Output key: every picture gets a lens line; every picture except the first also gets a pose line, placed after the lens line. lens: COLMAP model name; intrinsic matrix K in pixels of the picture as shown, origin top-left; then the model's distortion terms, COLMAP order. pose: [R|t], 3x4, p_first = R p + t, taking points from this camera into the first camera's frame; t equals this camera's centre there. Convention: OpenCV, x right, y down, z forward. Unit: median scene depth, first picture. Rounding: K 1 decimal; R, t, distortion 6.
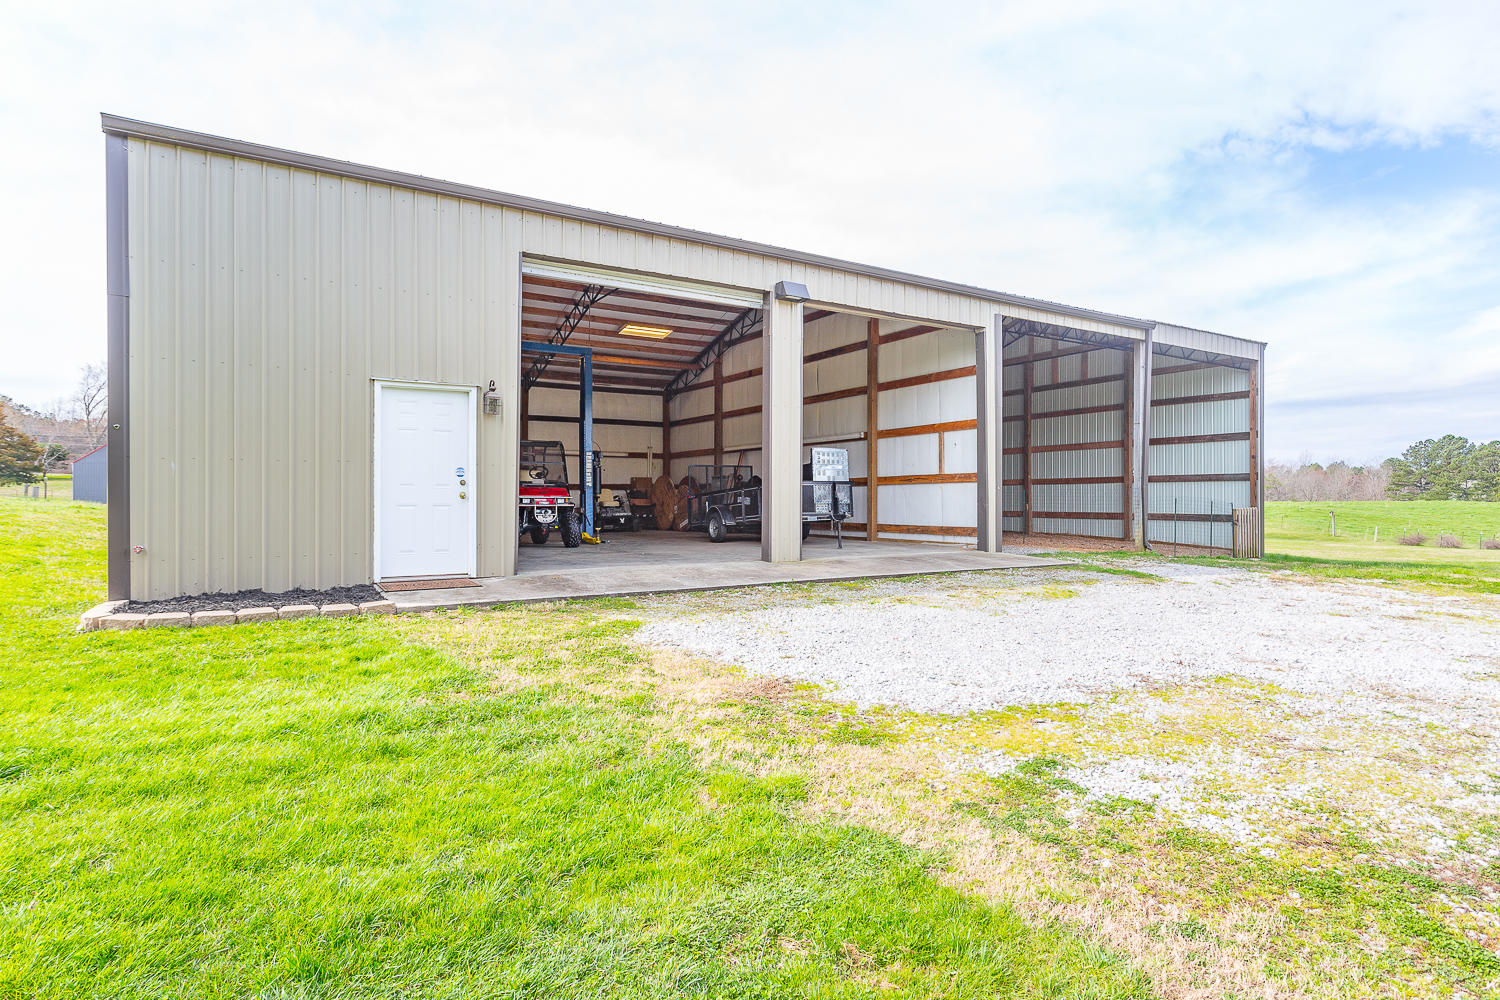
lens RADIAL K [[828.5, 0, 750.0], [0, 828.5, 500.0], [0, 0, 1]] dist [-0.000544, -0.000013]
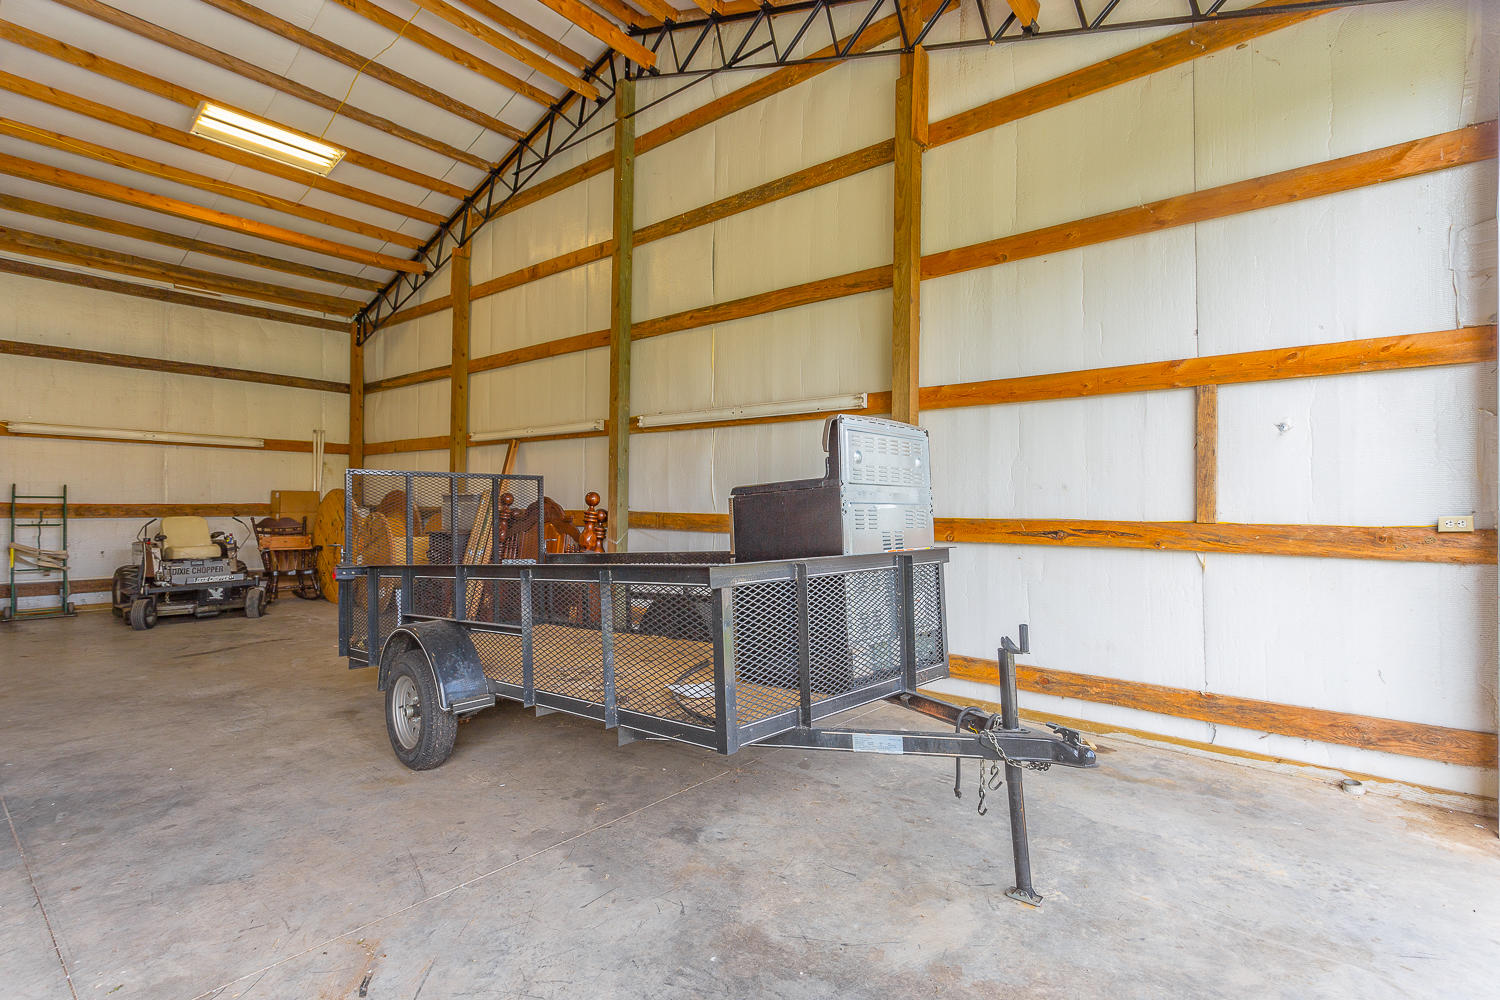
lens RADIAL K [[719.6, 0, 743.6], [0, 719.6, 494.7], [0, 0, 1]] dist [-0.001808, 0.001275]
pose [[0.950625, 0.014774, 0.309991, -0.010312], [-0.012351, 0.999876, -0.009777, -0.025973], [-0.310097, 0.005466, 0.950689, 0.551874]]
